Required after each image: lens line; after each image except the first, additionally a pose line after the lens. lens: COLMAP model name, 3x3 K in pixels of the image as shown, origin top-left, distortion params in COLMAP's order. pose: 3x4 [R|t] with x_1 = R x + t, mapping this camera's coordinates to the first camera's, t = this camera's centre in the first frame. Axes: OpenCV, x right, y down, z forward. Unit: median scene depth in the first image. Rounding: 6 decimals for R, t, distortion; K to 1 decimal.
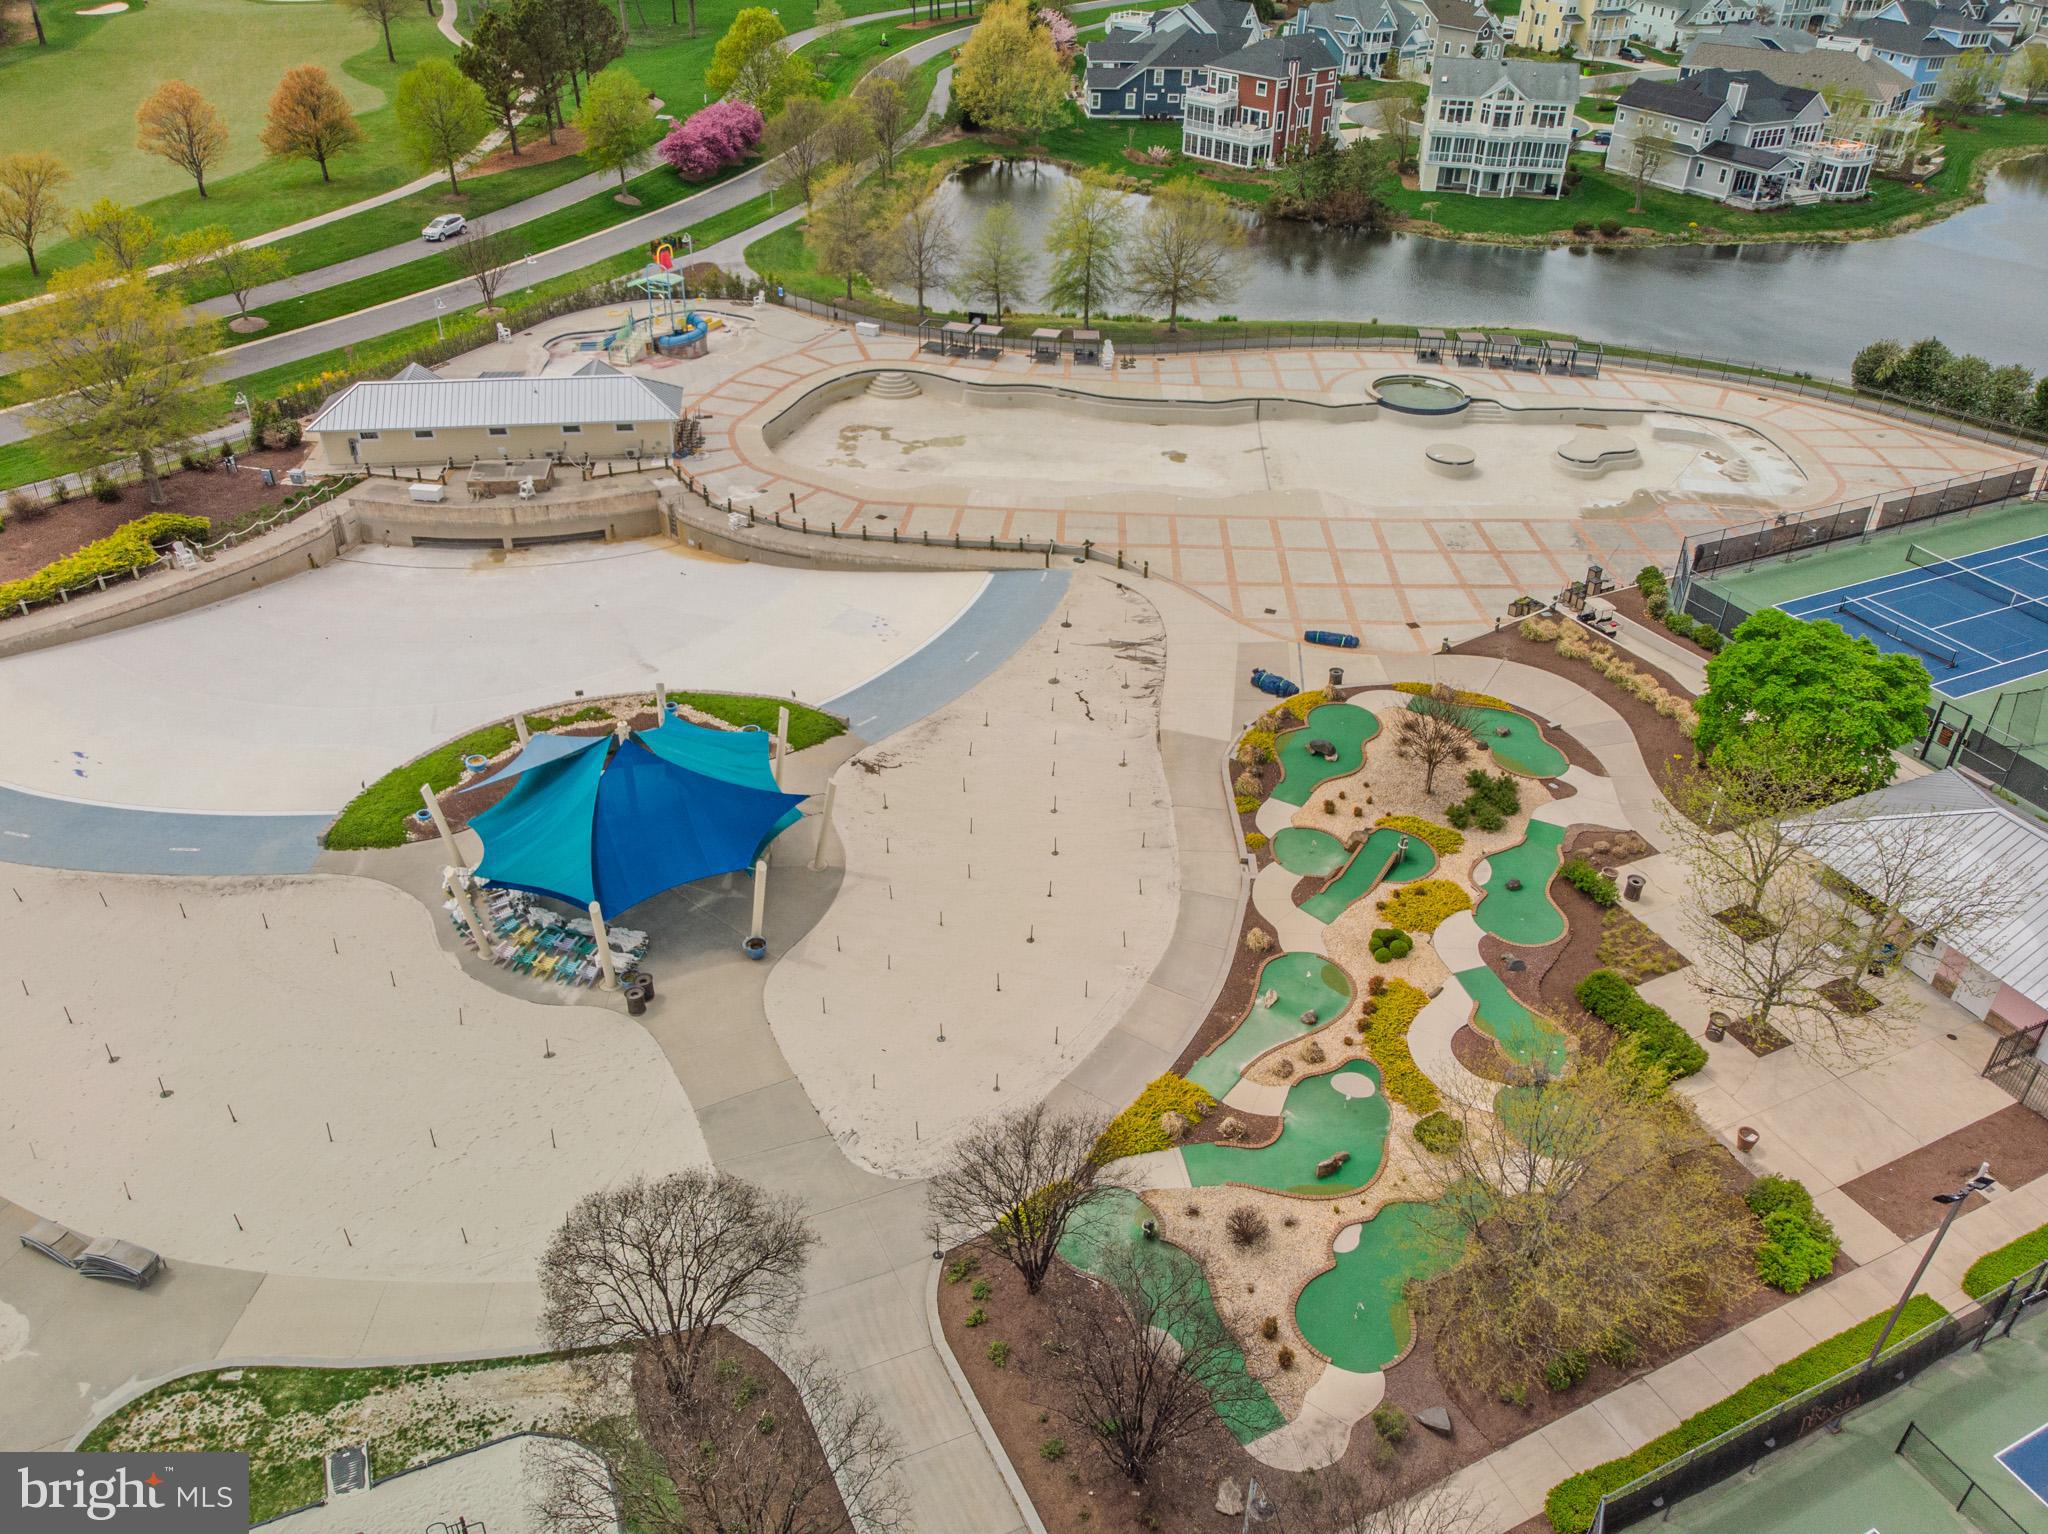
lens RADIAL K [[1559.1, 0, 1024.0], [0, 1559.1, 767.0], [0, 0, 1]] dist [-0.009205, 0.014498]
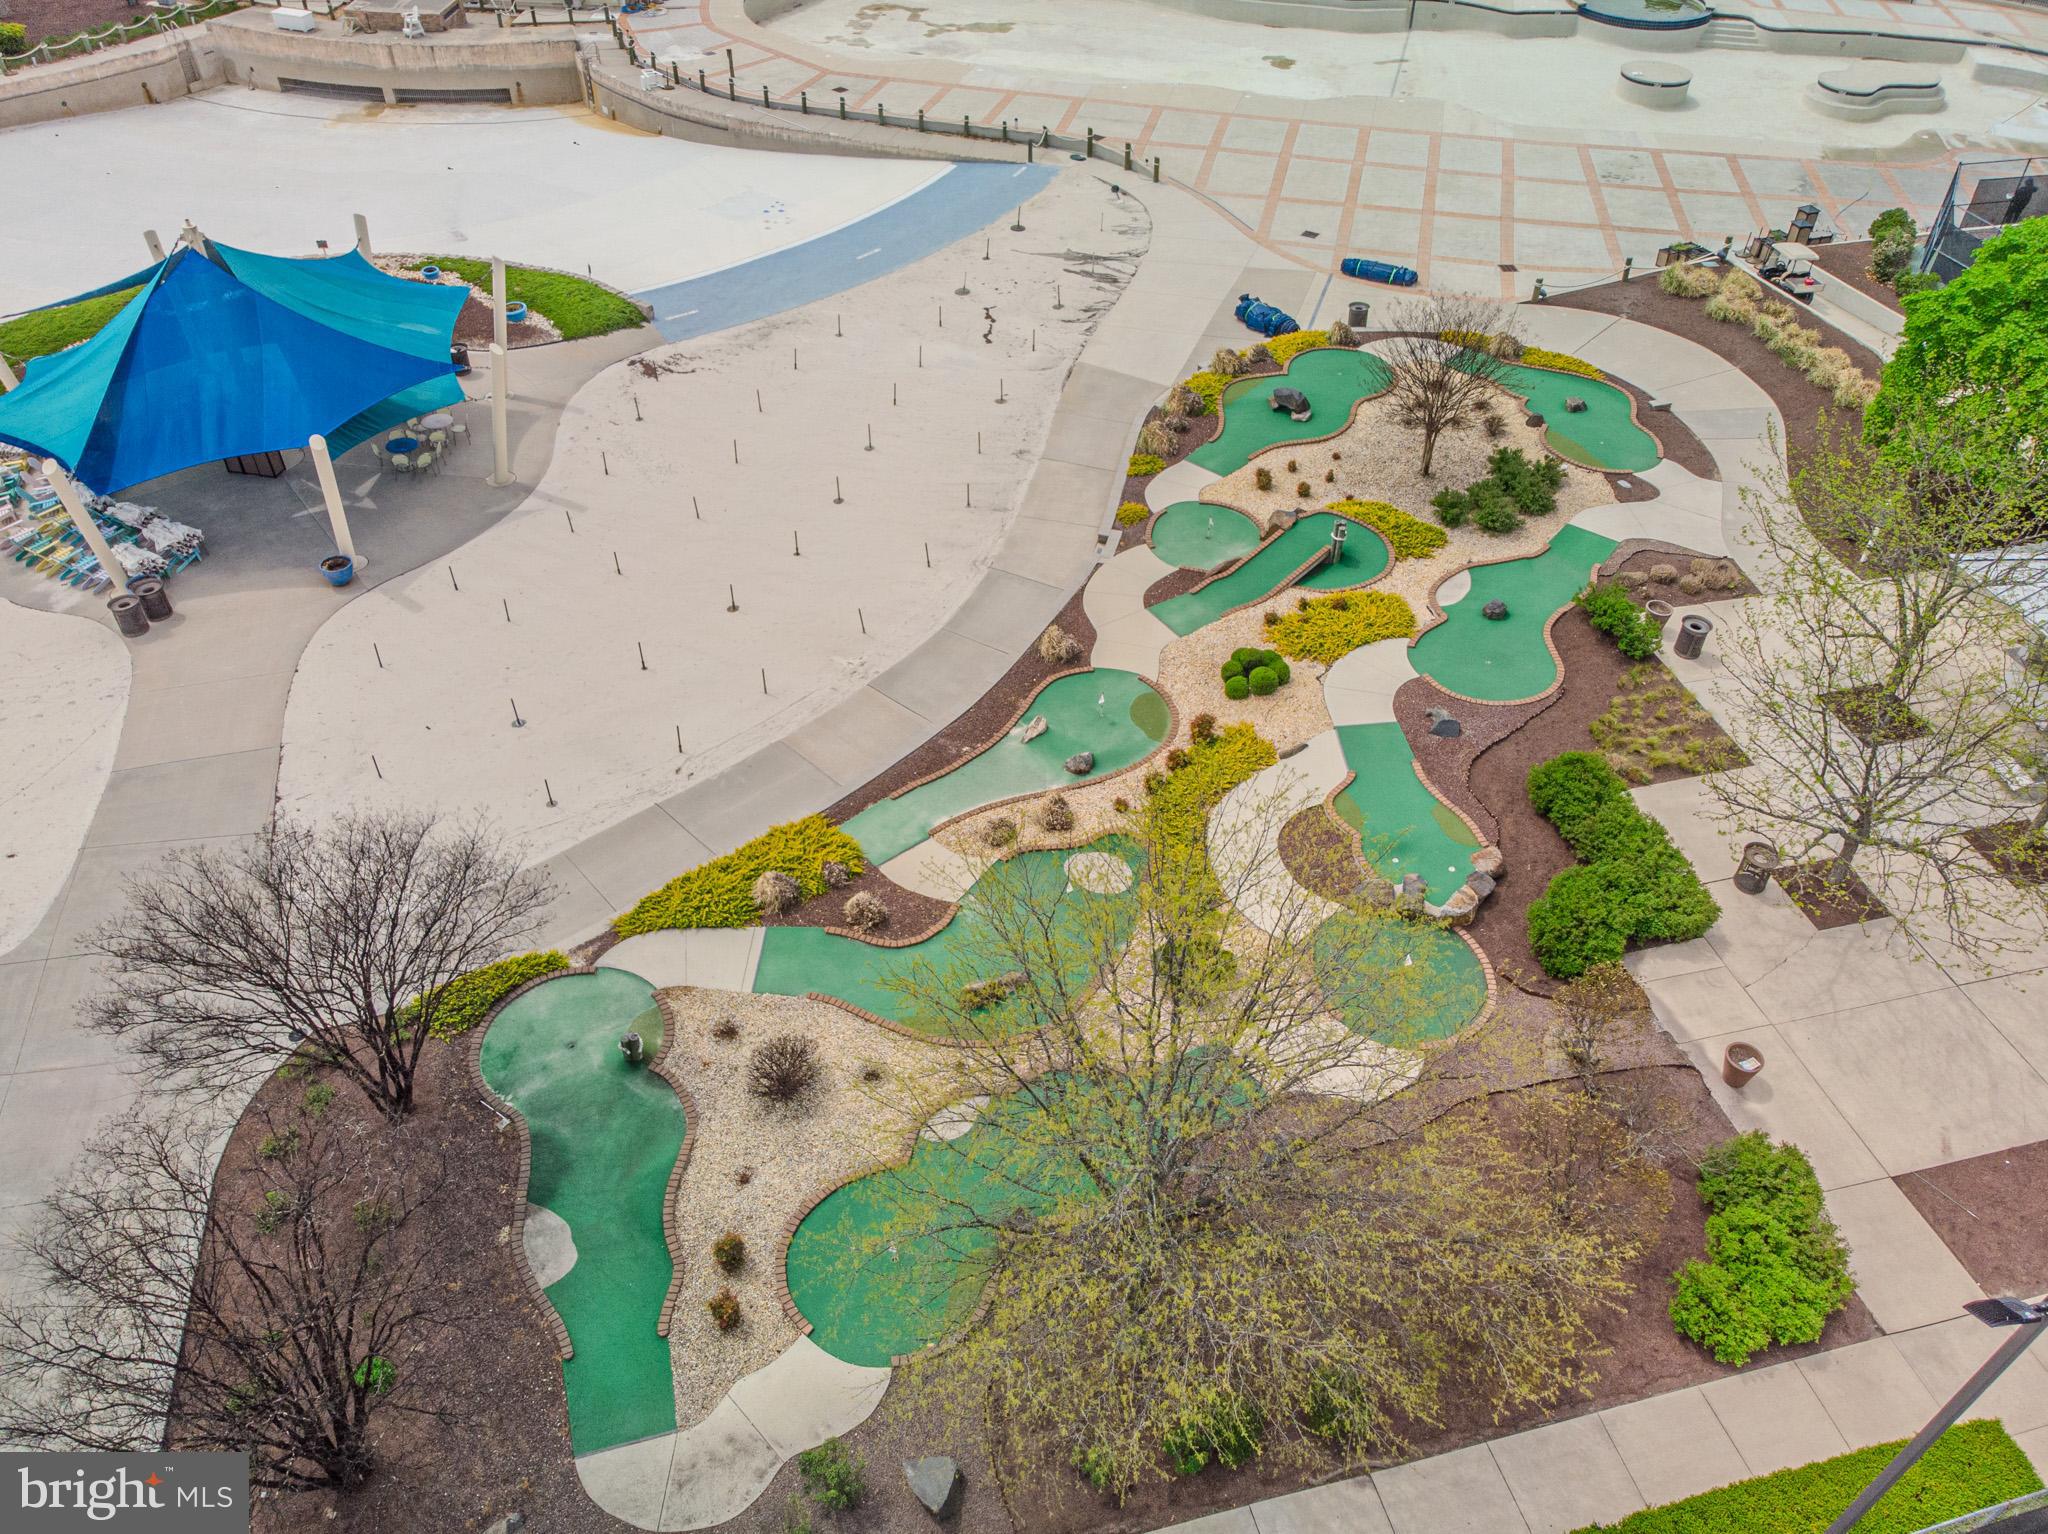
lens RADIAL K [[1559.1, 0, 1024.0], [0, 1559.1, 767.0], [0, 0, 1]] dist [-0.009205, 0.014498]
pose [[0.979082, 0.130917, -0.155754, 0.210179], [-0.108767, 0.983710, 0.143122, 0.060987], [0.171954, -0.123188, 0.977372, 0.313653]]
